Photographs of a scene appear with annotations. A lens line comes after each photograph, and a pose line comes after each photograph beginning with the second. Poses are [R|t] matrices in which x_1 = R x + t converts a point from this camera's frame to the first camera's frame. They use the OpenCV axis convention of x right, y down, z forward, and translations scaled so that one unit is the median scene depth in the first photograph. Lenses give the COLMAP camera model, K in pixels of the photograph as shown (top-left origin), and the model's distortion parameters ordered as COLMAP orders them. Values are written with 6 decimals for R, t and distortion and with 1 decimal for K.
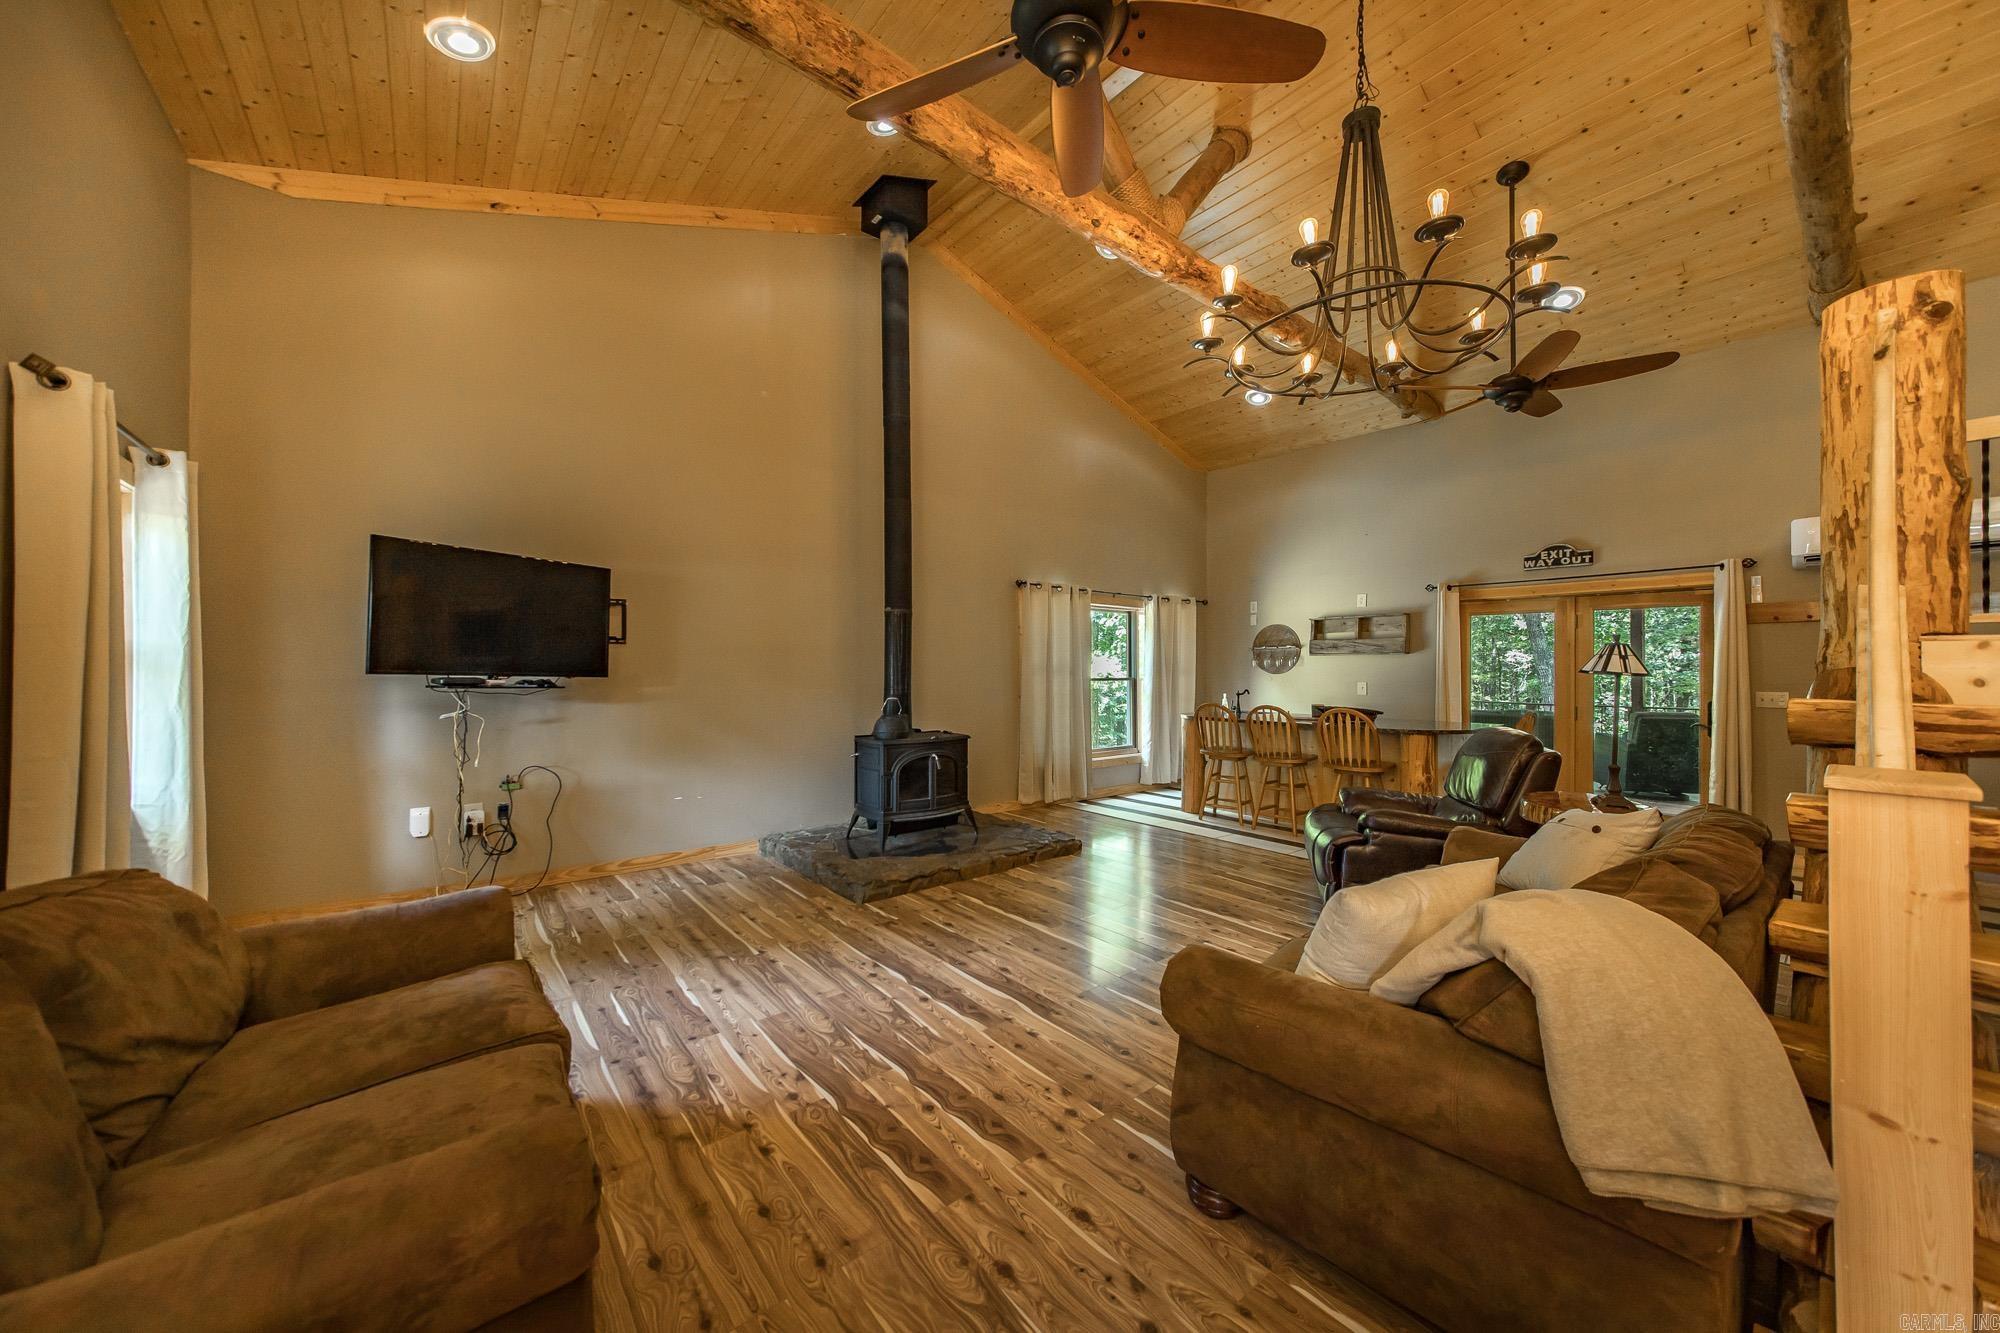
lens RADIAL K [[708.2, 0, 990.8], [0, 708.2, 663.0], [0, 0, 1]] dist [-0.000548, -0.000100]
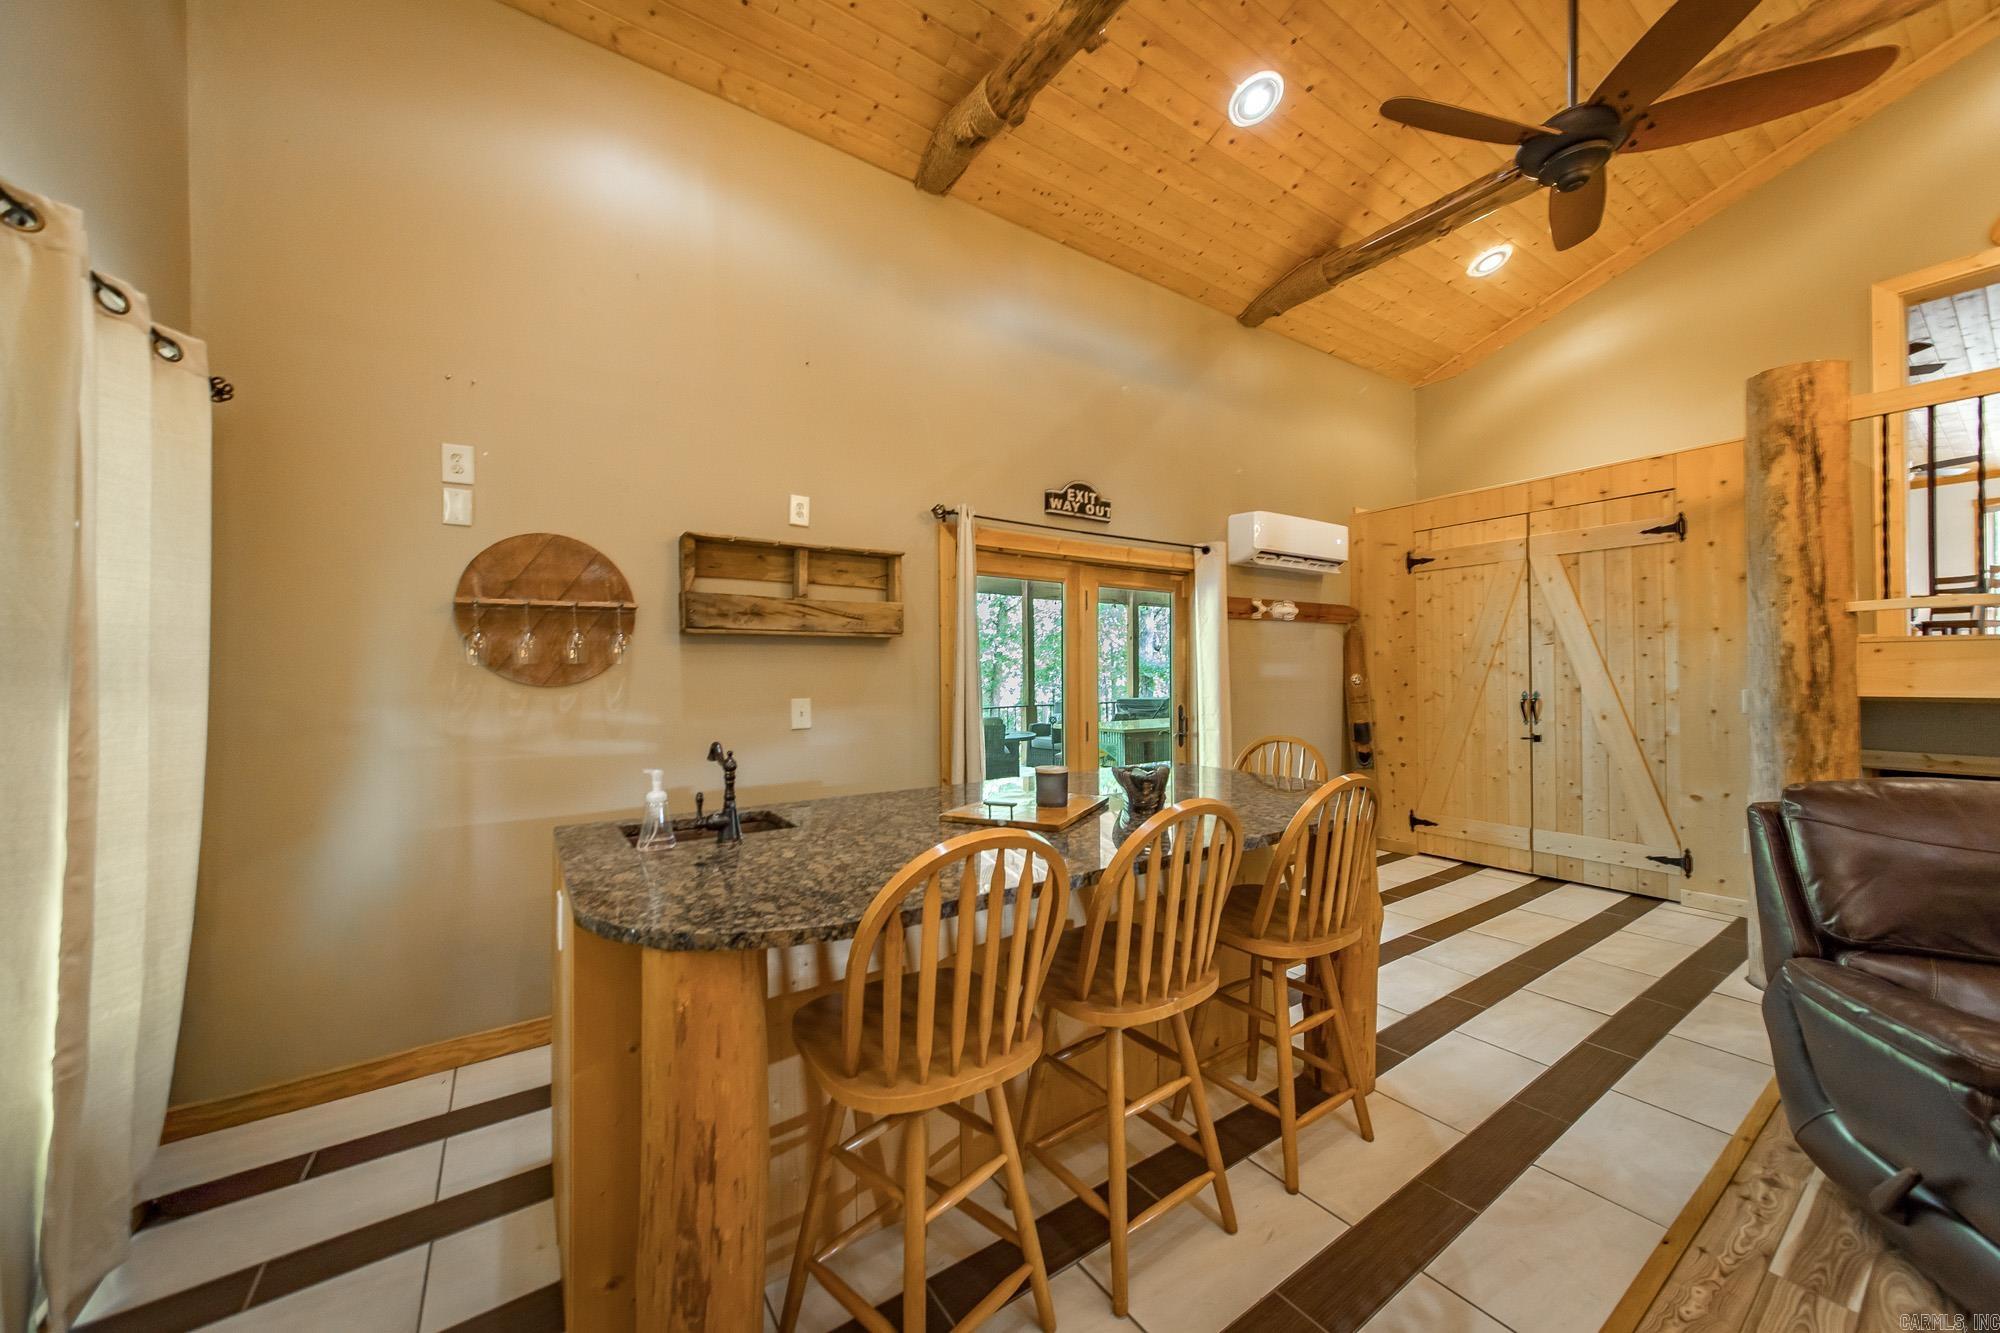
lens RADIAL K [[708.2, 0, 999.8], [0, 708.2, 672.7], [0, 0, 1]] dist [-0.000548, -0.000100]
pose [[0.062949, -0.000172, 0.998017, 0.126960], [-0.000204, 1.000000, 0.000185, 0.013420], [-0.998017, -0.000215, 0.062949, 1.071484]]
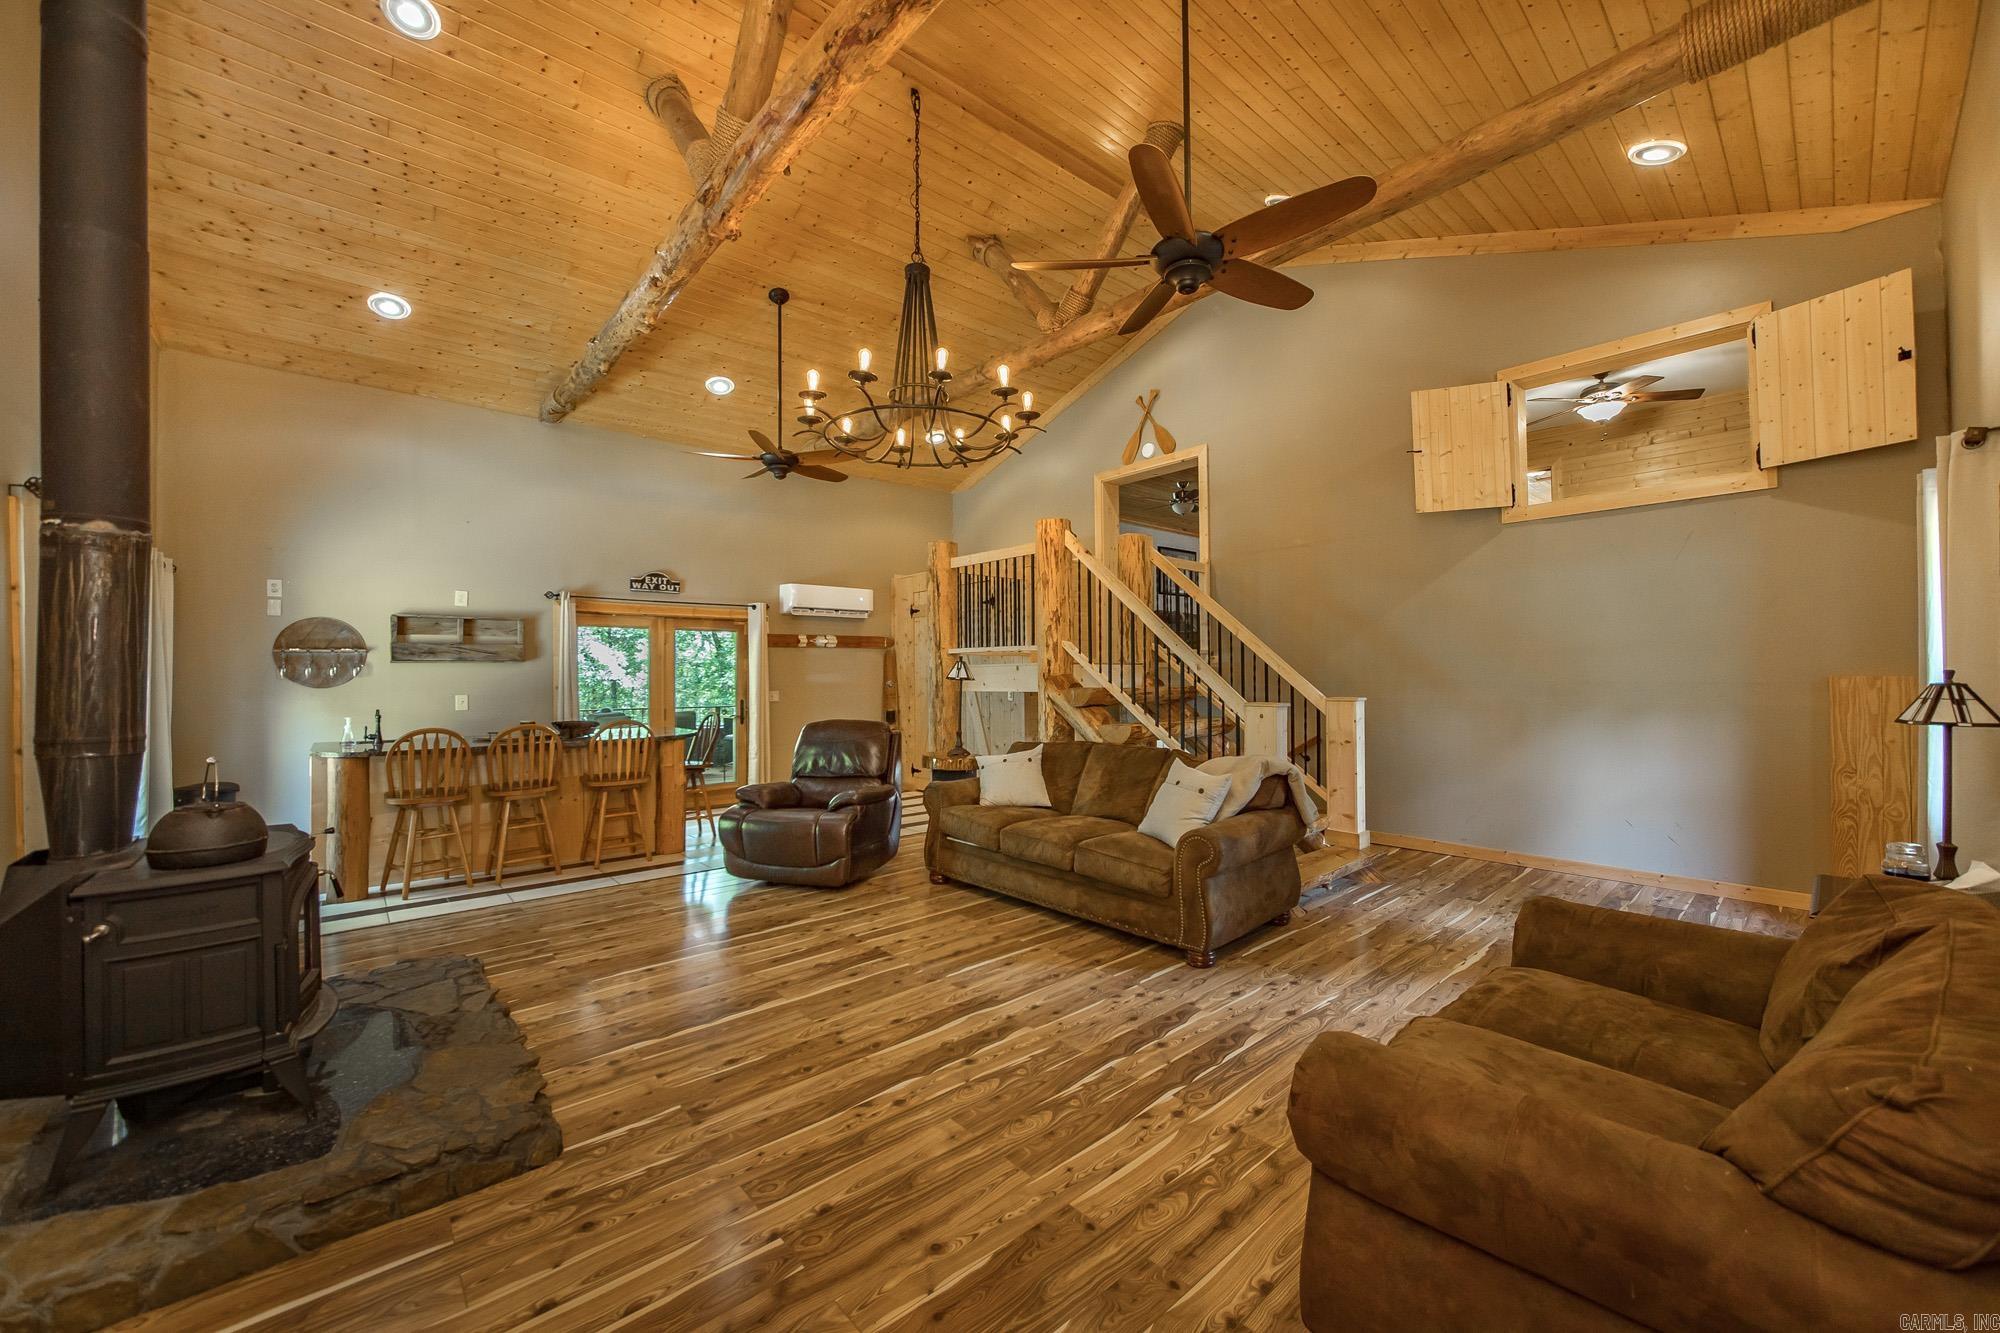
lens RADIAL K [[769.5, 0, 998.0], [0, 769.5, 666.5], [0, 0, 1]] dist [-0.016296, -0.000251]
pose [[-0.050853, 0.008082, 0.998673, -0.524444], [-0.000557, 0.999967, -0.008121, -0.000203], [-0.998706, -0.000970, -0.050846, 0.513206]]
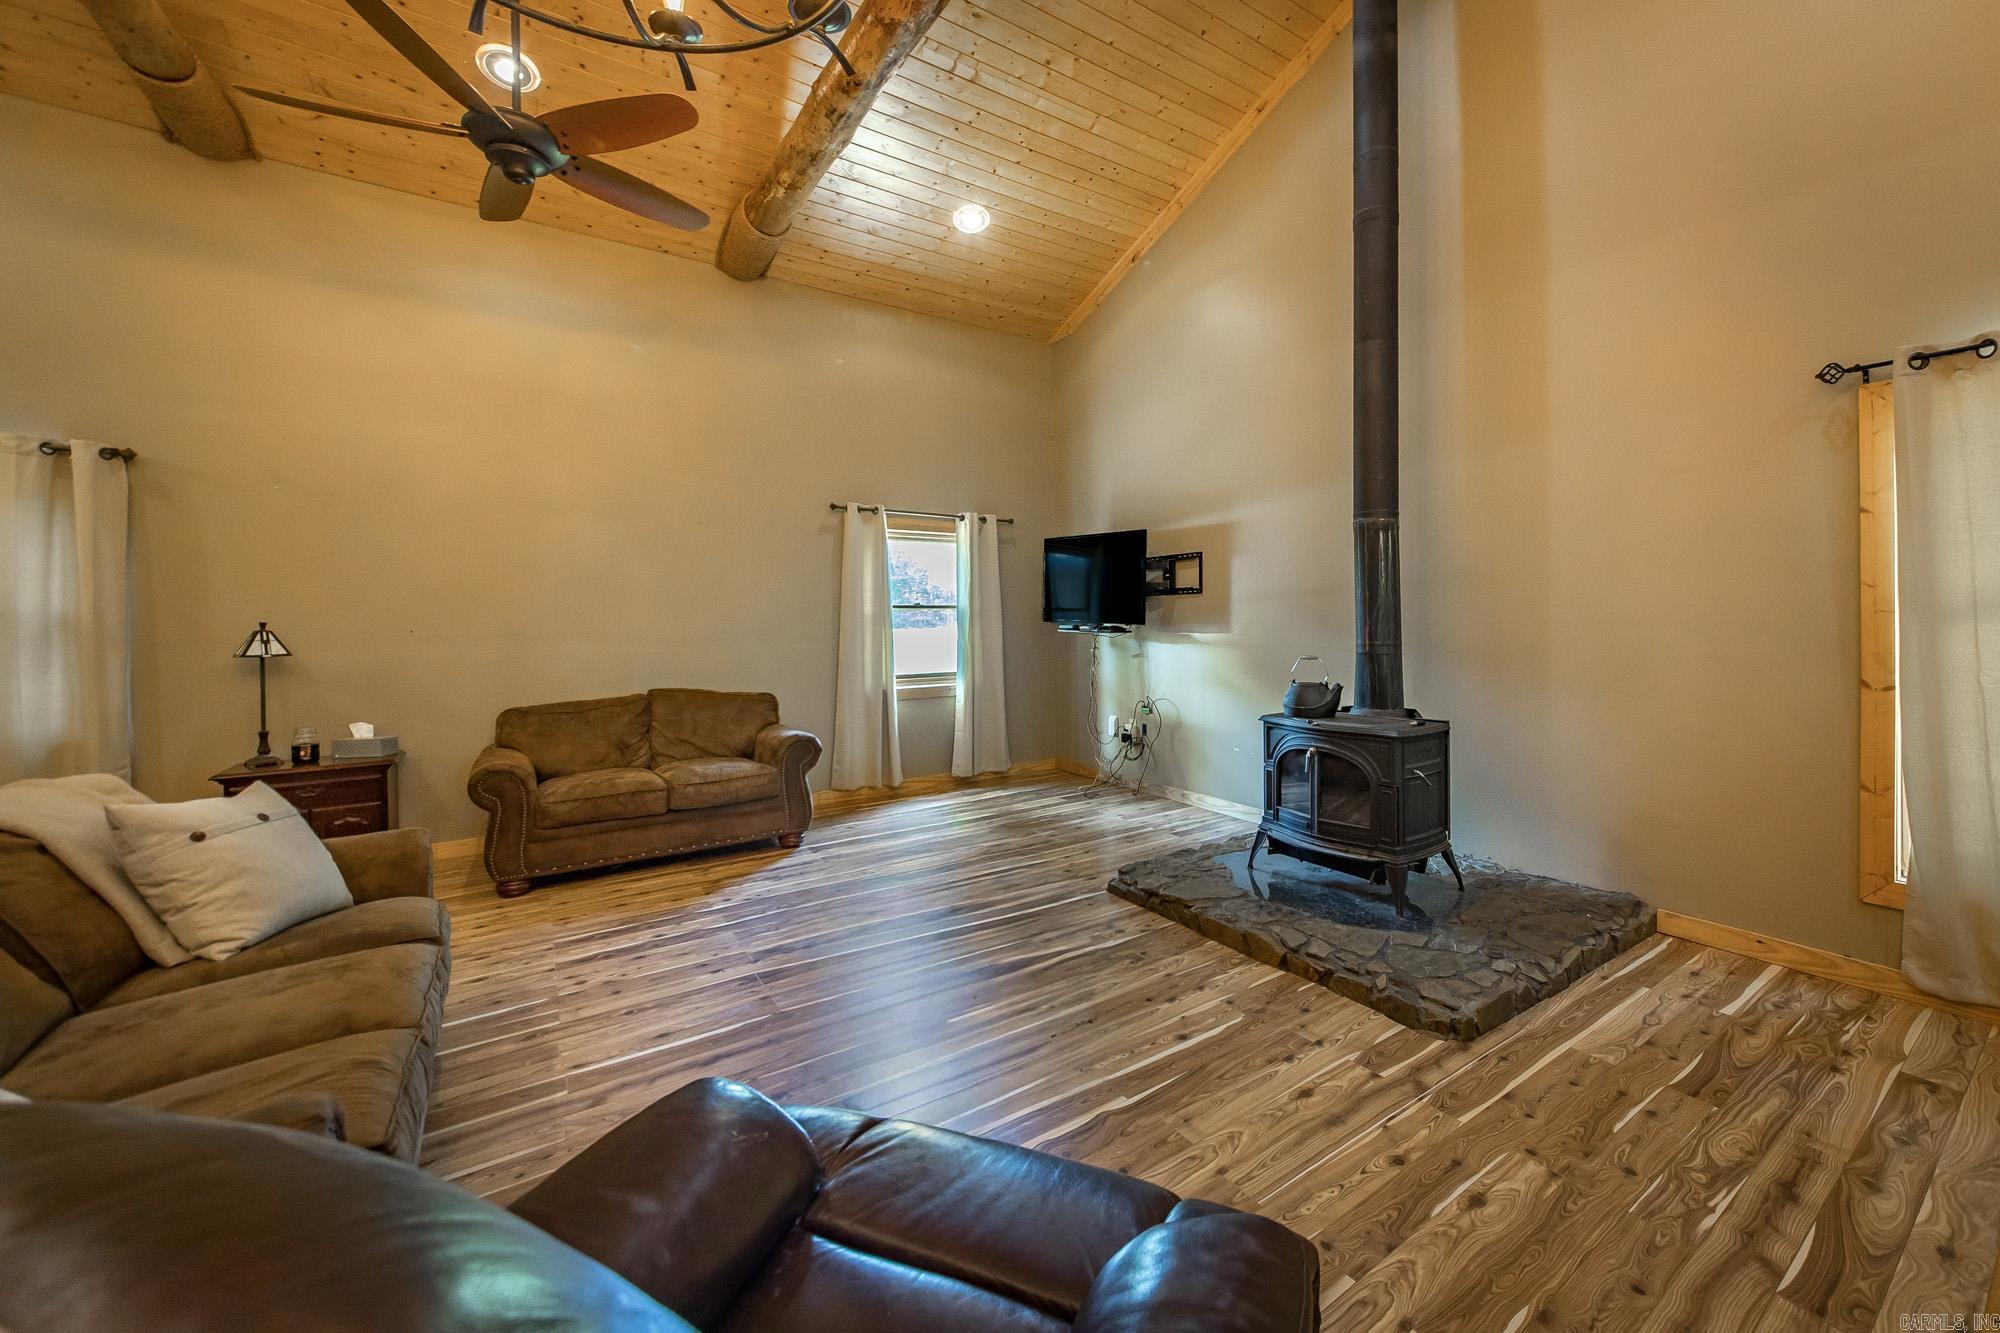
lens RADIAL K [[769.5, 0, 1122.9], [0, 769.5, 627.7], [0, 0, 1]] dist [-0.016296, -0.000251]
pose [[-0.014000, 0.007046, -0.999877, 0.530121], [0.018592, 0.999804, 0.006785, 0.012679], [0.999729, -0.018495, -0.014128, 0.741269]]
